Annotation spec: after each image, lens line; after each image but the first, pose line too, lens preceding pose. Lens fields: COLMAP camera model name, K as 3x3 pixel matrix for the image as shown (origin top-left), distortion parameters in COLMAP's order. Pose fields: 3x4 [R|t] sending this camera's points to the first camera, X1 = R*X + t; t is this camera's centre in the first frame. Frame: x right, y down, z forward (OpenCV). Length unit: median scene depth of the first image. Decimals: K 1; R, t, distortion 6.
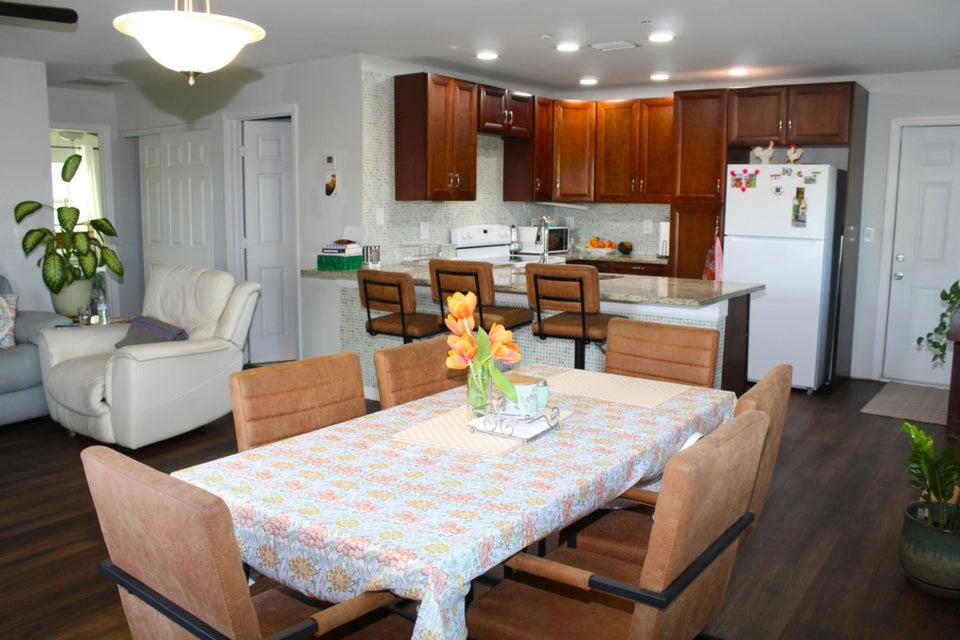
lens RADIAL K [[804.1, 0, 480.0], [0, 804.1, 320.0], [0, 0, 1]] dist [-0.166126, 0.151105]
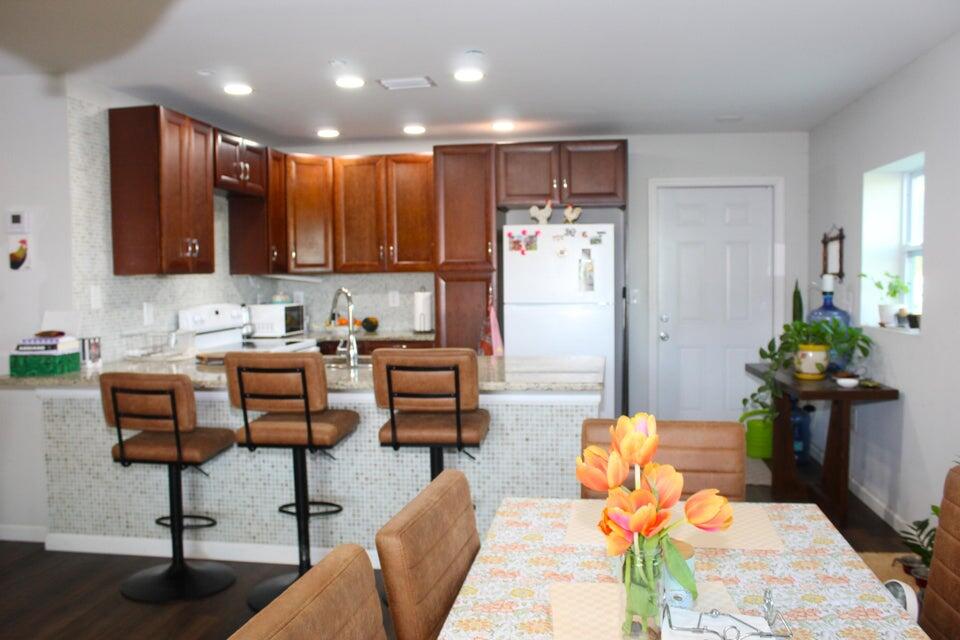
lens RADIAL K [[804.1, 0, 480.0], [0, 804.1, 320.0], [0, 0, 1]] dist [-0.166126, 0.151105]
pose [[0.891210, -0.044970, 0.451355, -0.135066], [0.087286, 0.993478, -0.073363, -0.025705], [-0.445113, 0.104779, 0.889323, 0.213427]]
